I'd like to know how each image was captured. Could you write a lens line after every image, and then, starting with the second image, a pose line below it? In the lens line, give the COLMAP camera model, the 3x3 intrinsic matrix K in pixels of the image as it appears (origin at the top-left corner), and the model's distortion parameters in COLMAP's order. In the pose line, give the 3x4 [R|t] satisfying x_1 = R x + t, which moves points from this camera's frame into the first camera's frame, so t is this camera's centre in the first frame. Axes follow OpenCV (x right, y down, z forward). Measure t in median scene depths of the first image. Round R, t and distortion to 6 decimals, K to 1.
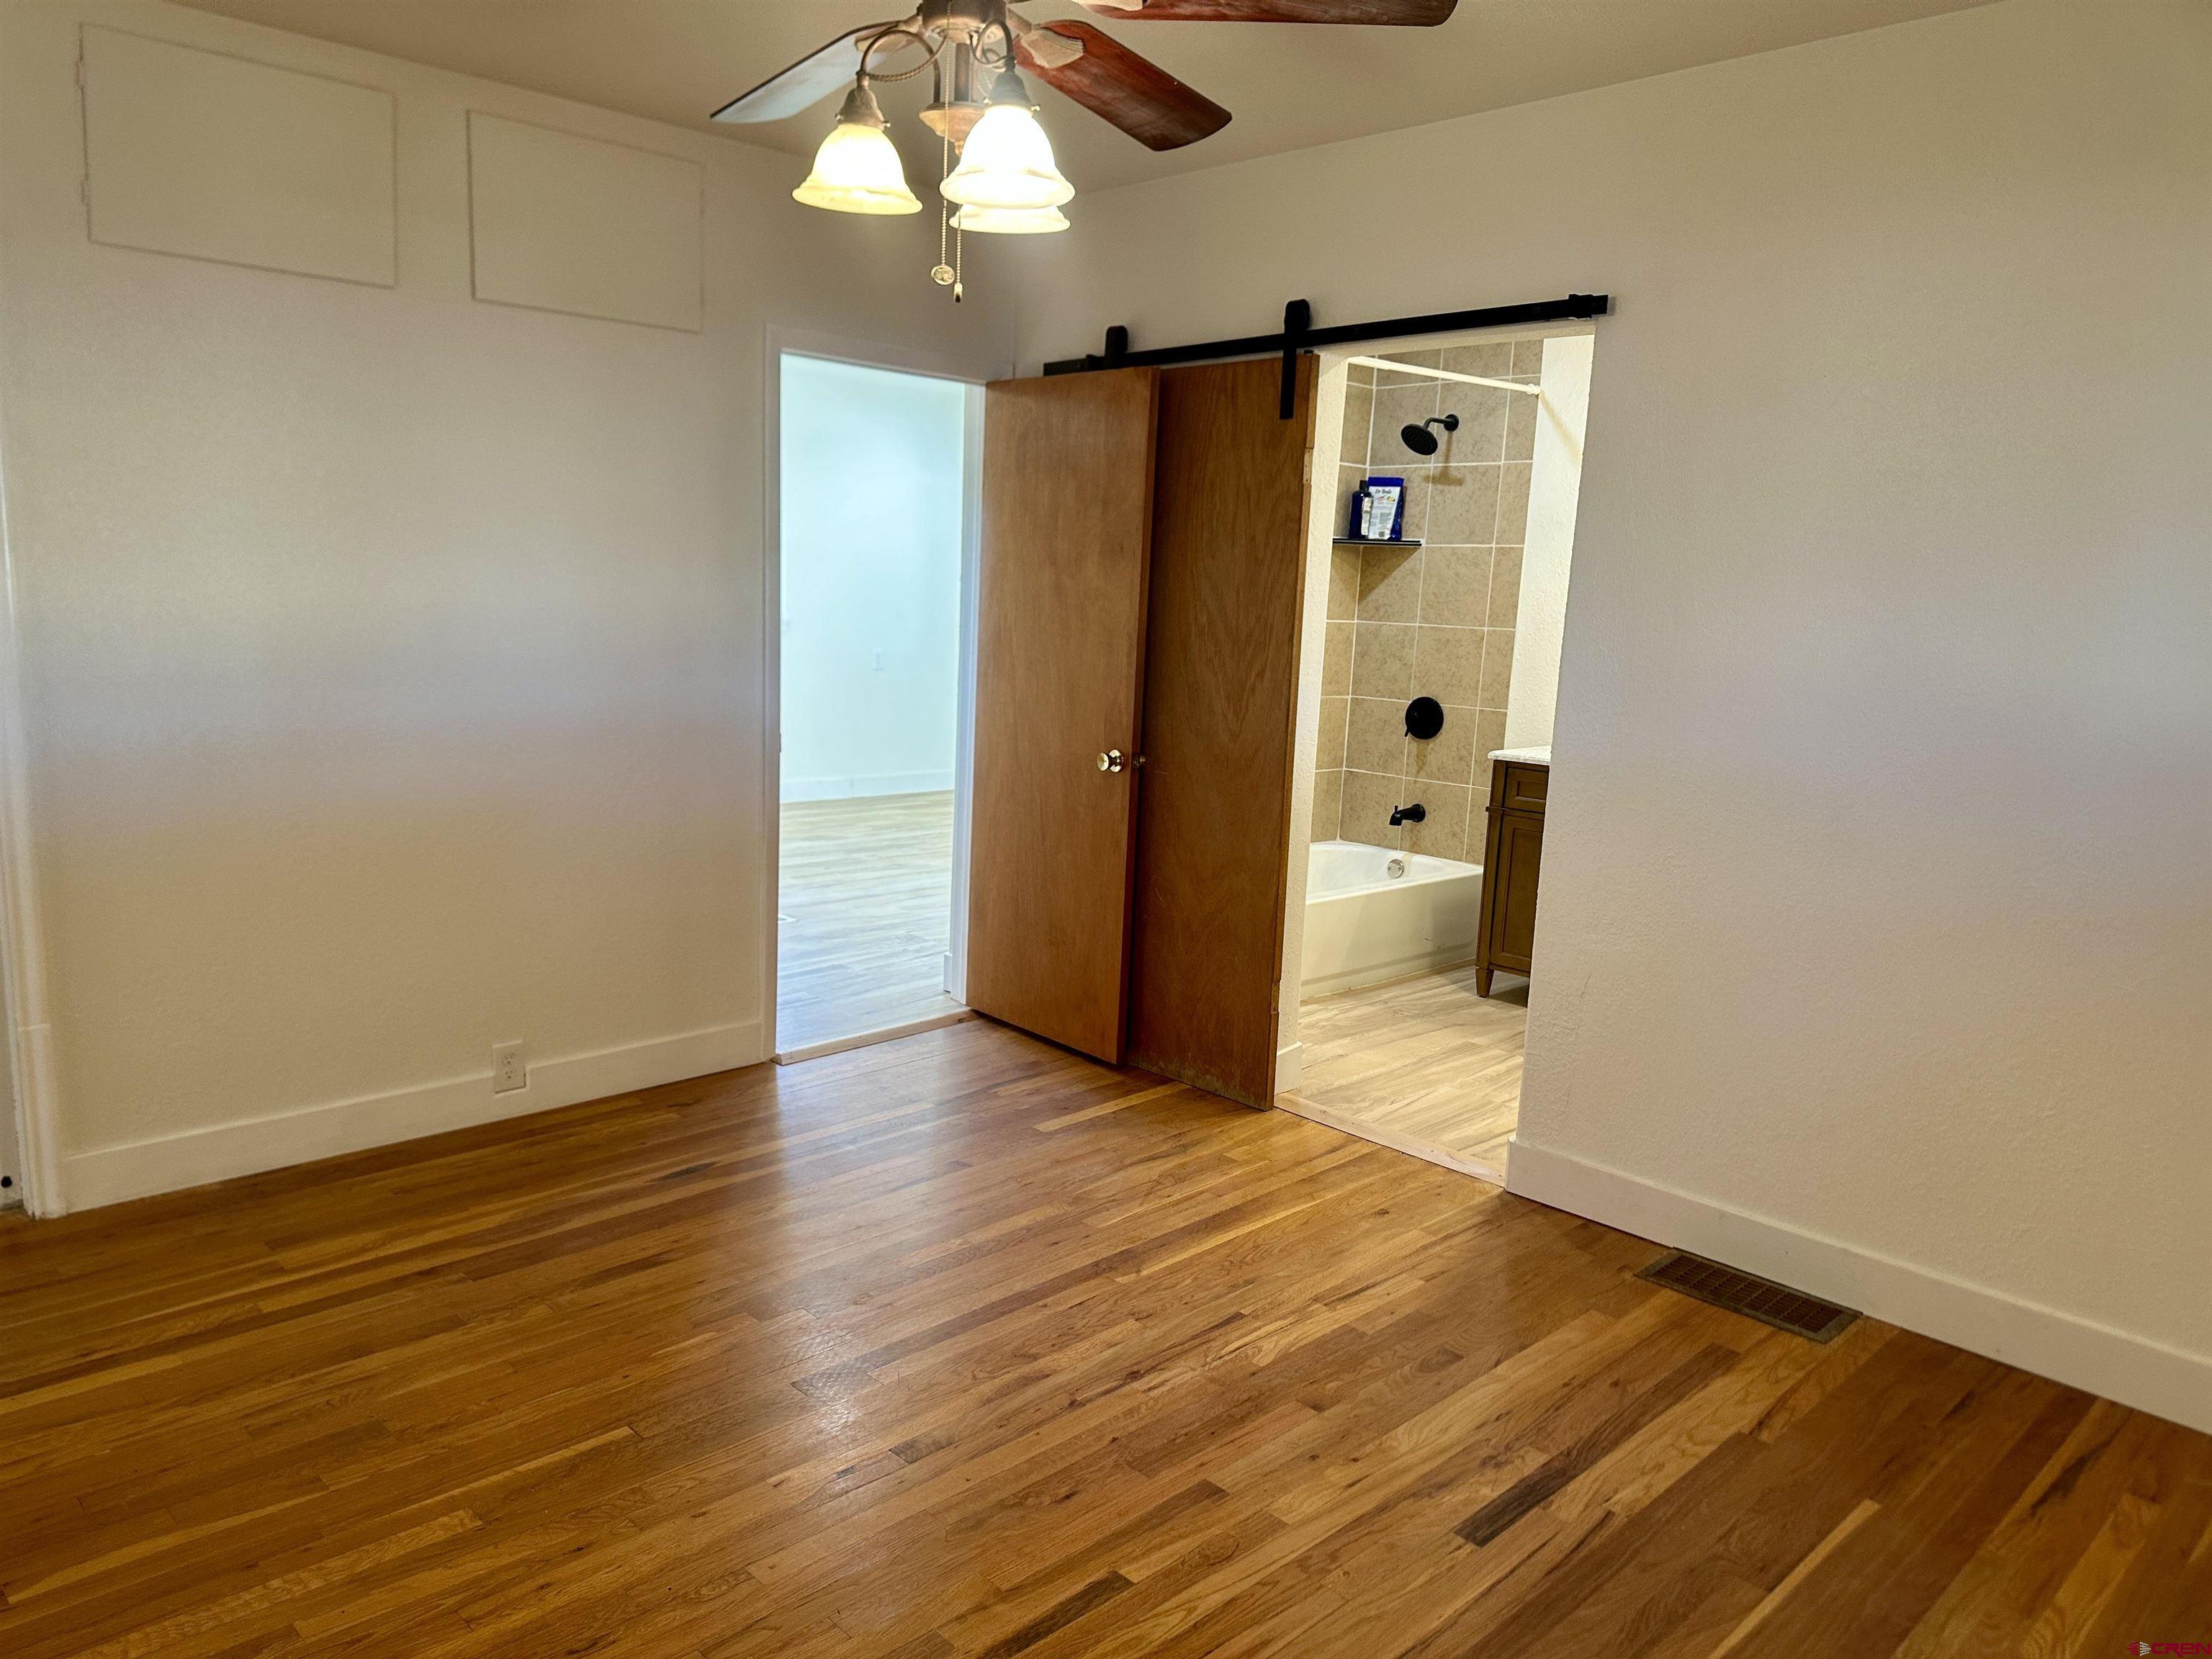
lens RADIAL K [[1553.8, 0, 1099.0], [0, 1553.8, 840.8], [0, 0, 1]] dist [0.131578, -0.194329]
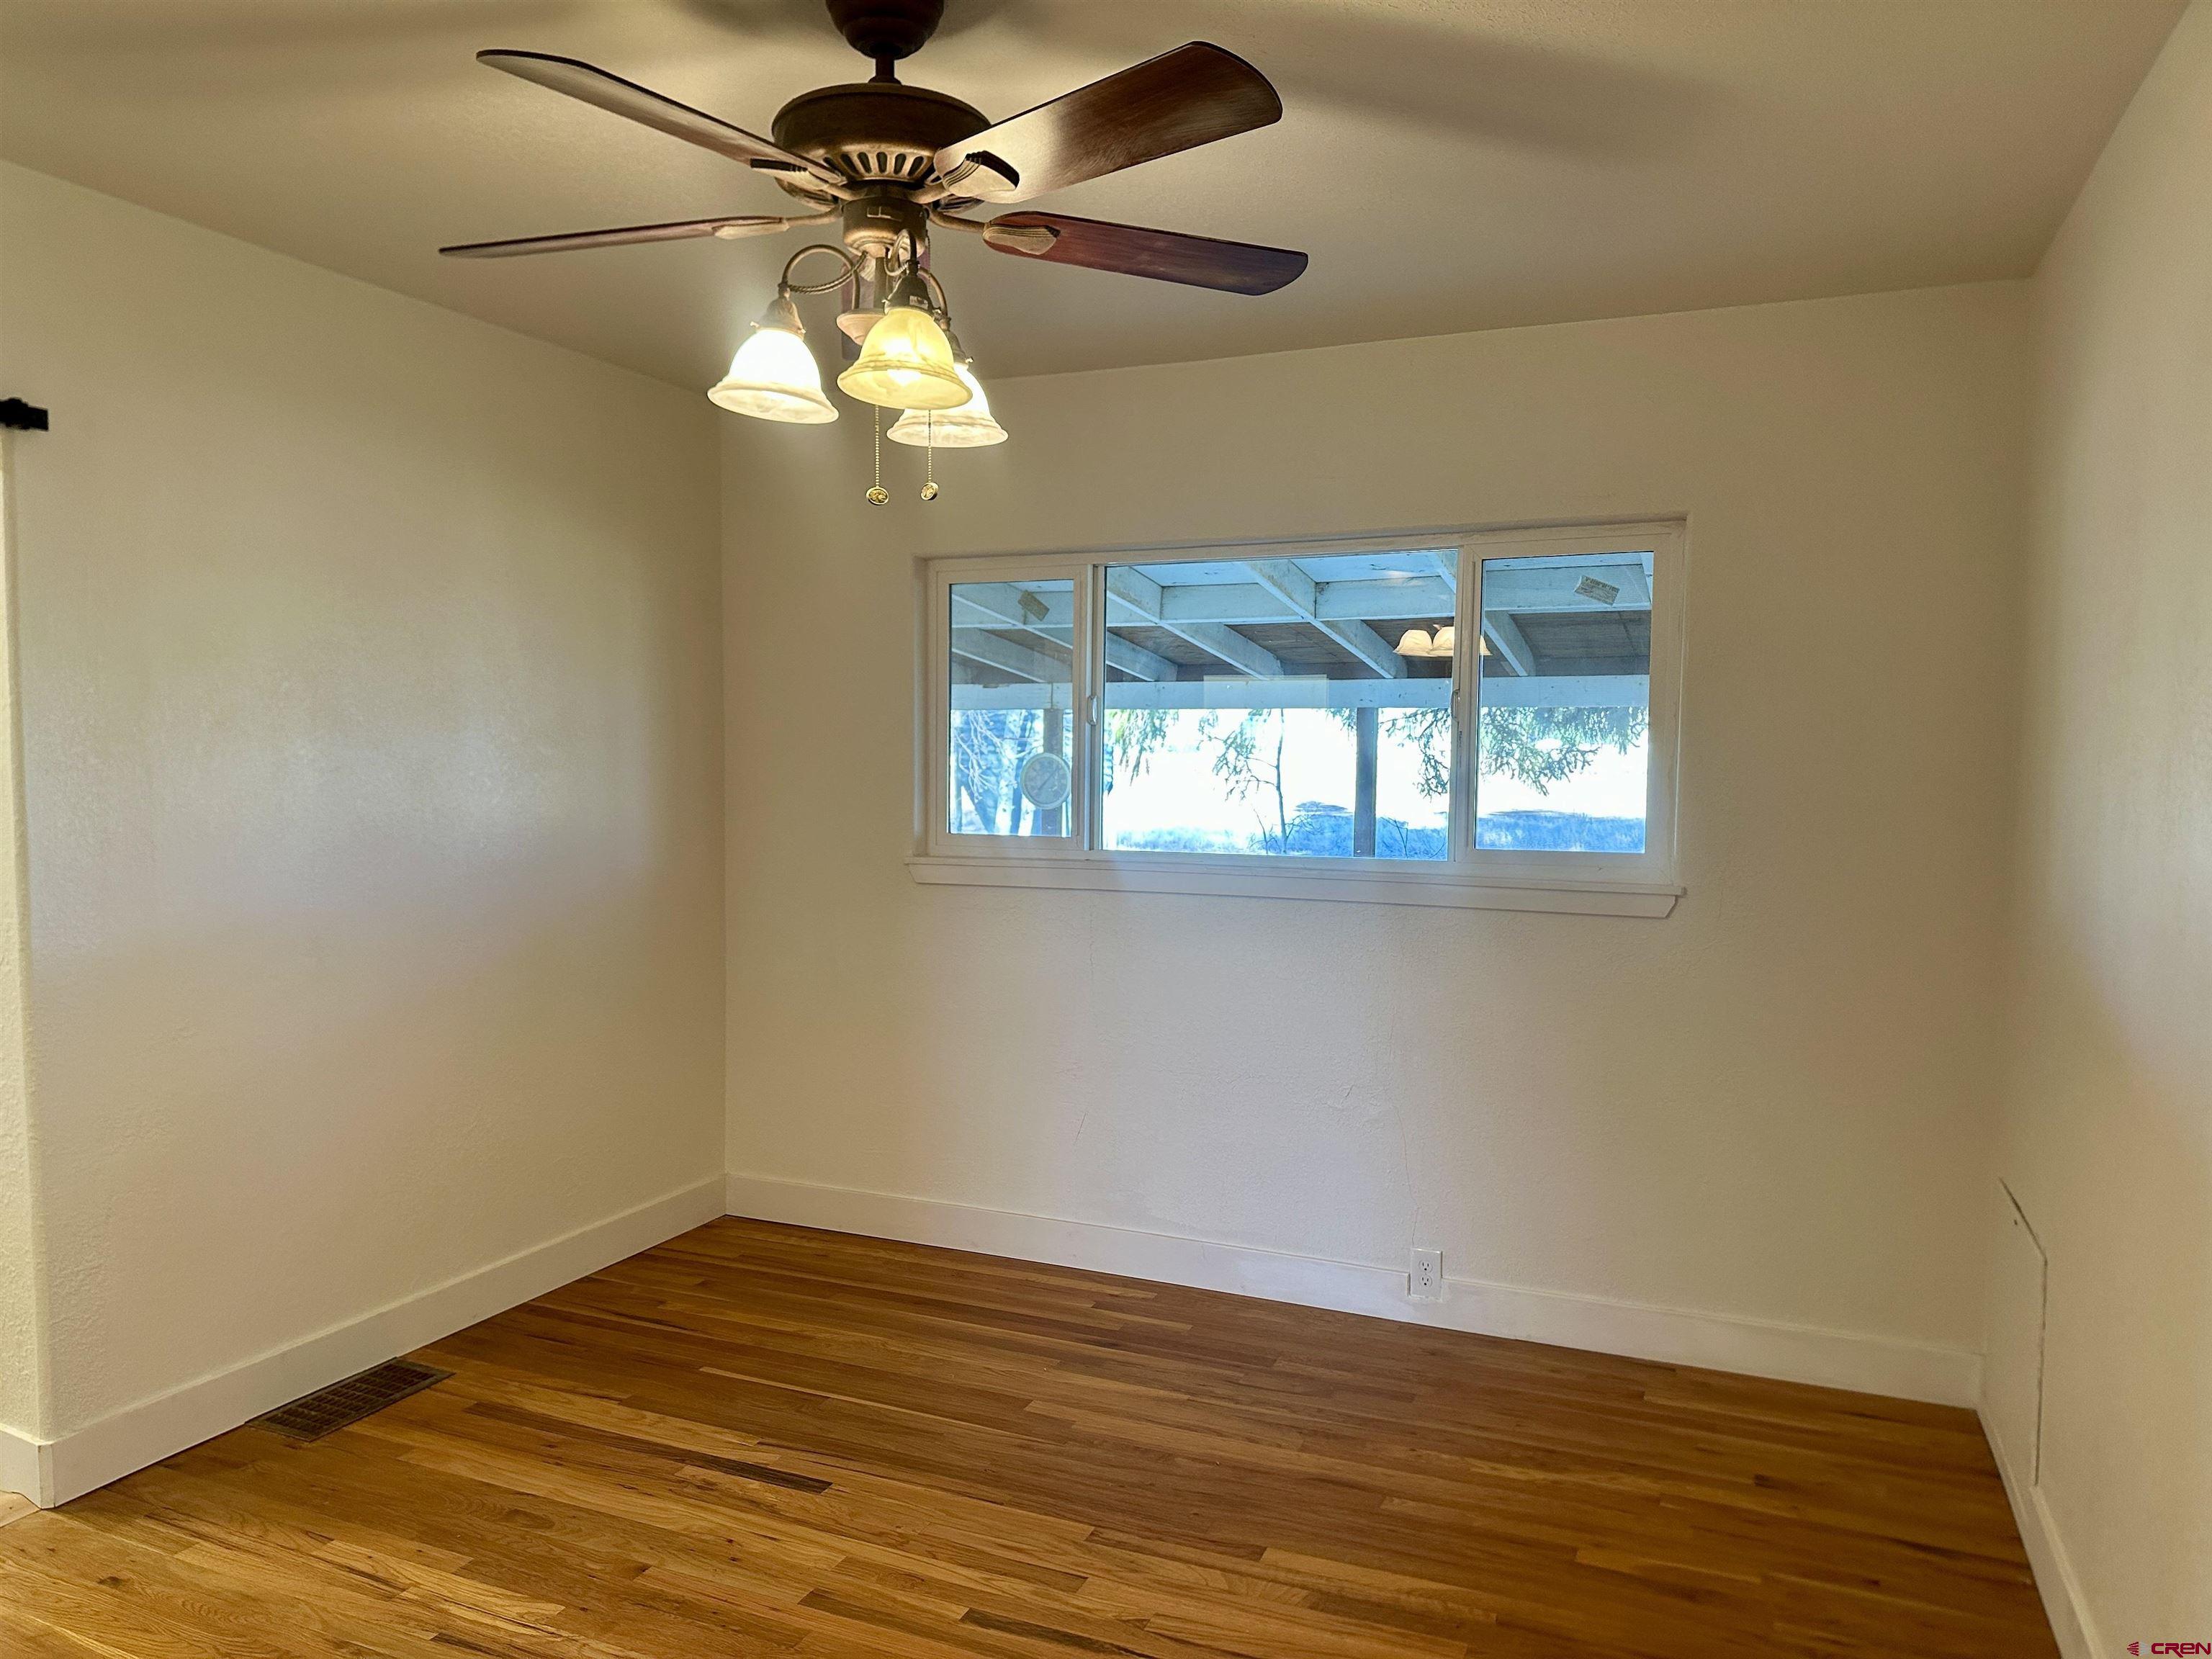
lens RADIAL K [[1553.8, 0, 1099.0], [0, 1553.8, 840.8], [0, 0, 1]] dist [0.131578, -0.194329]
pose [[-0.347206, -0.113391, 0.930908, -0.864197], [0.142666, 0.974722, 0.171939, -0.230751], [-0.926873, 0.192507, -0.322253, 0.973420]]
